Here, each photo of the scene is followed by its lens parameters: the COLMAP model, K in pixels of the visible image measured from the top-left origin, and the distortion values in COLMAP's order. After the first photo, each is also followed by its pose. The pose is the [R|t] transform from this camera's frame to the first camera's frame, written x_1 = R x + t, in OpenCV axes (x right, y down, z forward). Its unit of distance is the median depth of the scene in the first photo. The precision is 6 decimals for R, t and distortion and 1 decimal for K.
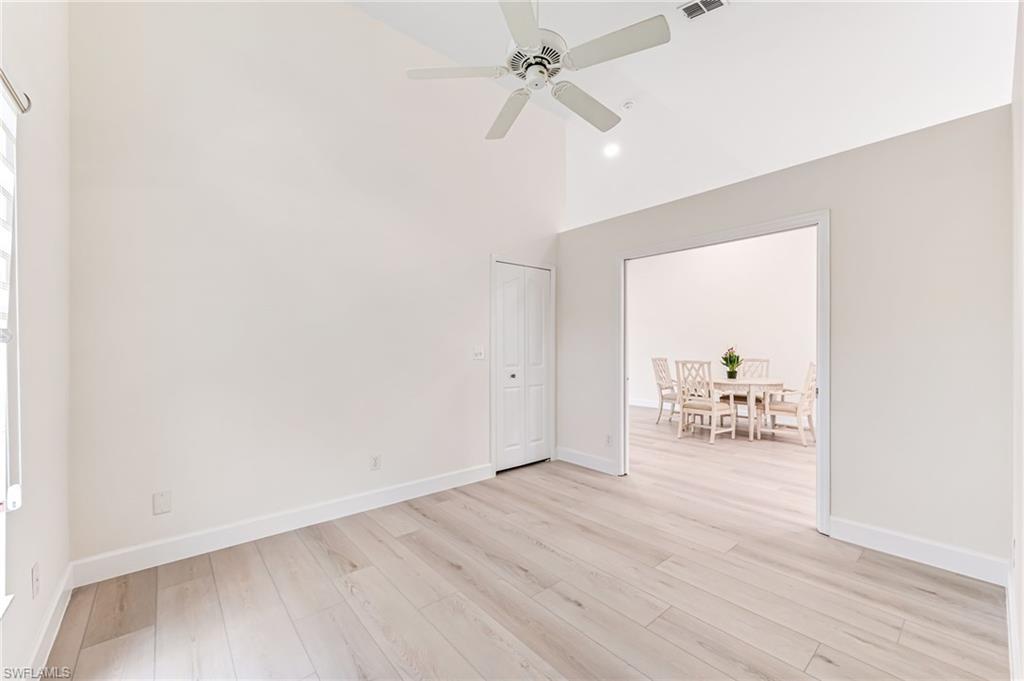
lens RADIAL K [[411.3, 0, 511.4], [0, 411.3, 346.9], [0, 0, 1]] dist [0.002670, -0.000076]
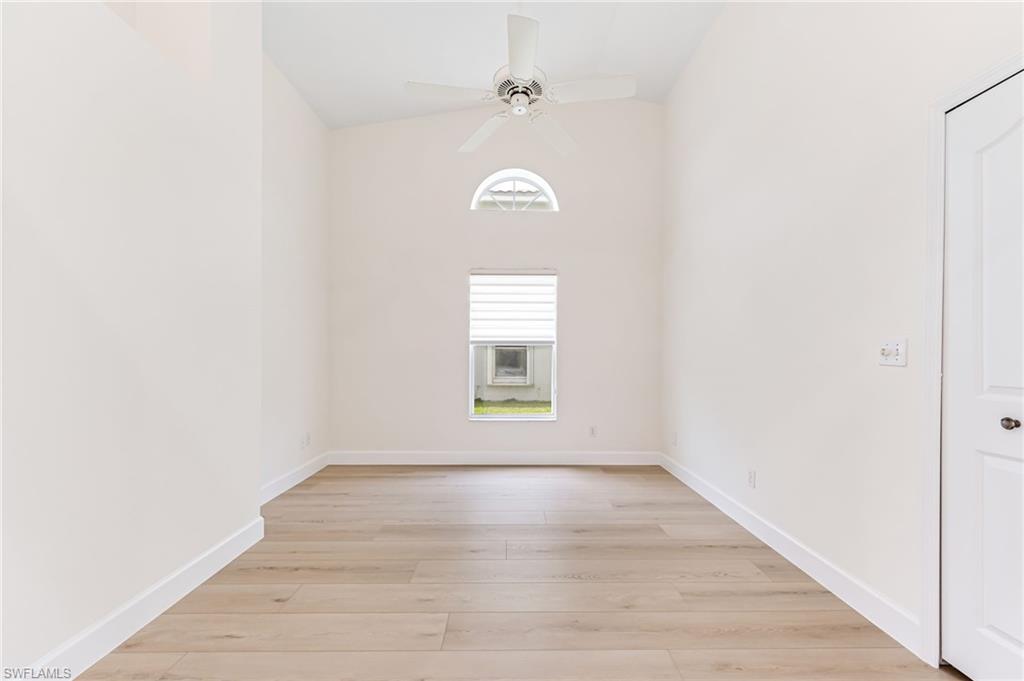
lens RADIAL K [[411.3, 0, 515.5], [0, 411.3, 348.8], [0, 0, 1]] dist [0.002670, -0.000076]
pose [[-0.636604, -0.008594, -0.771143, 0.617459], [-0.003652, 0.999960, -0.008129, 0.021448], [0.771182, -0.002359, -0.636610, 1.123938]]
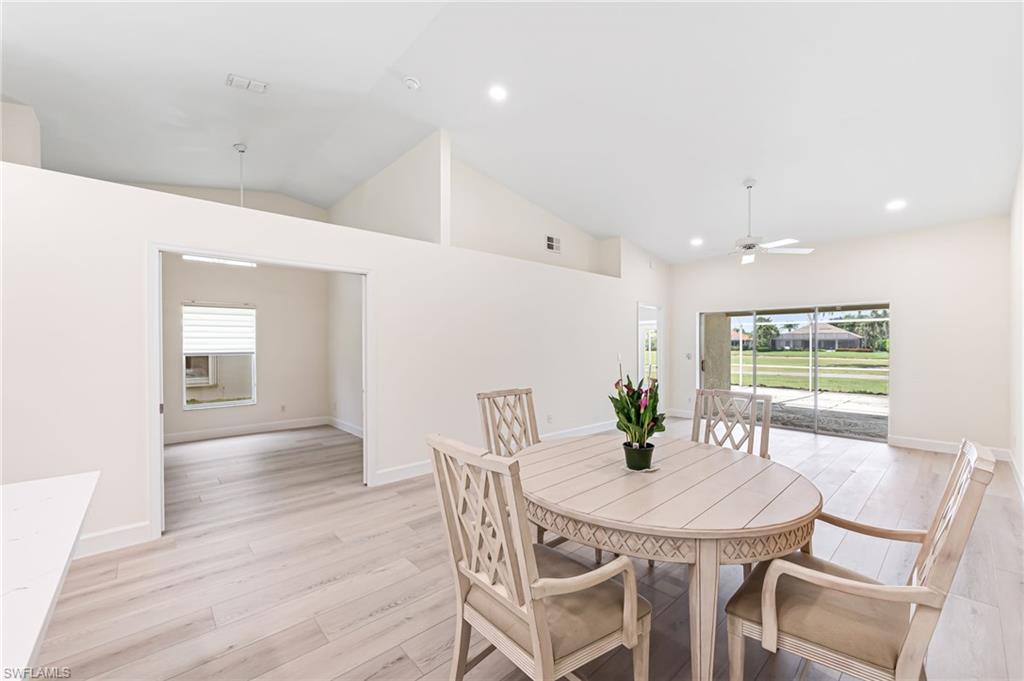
lens RADIAL K [[411.3, 0, 515.4], [0, 411.3, 345.3], [0, 0, 1]] dist [0.002670, -0.000076]
pose [[0.026974, 0.001659, -0.999635, 1.537851], [0.007391, 0.999971, 0.001859, -0.039716], [0.999609, -0.007438, 0.026961, 1.587911]]
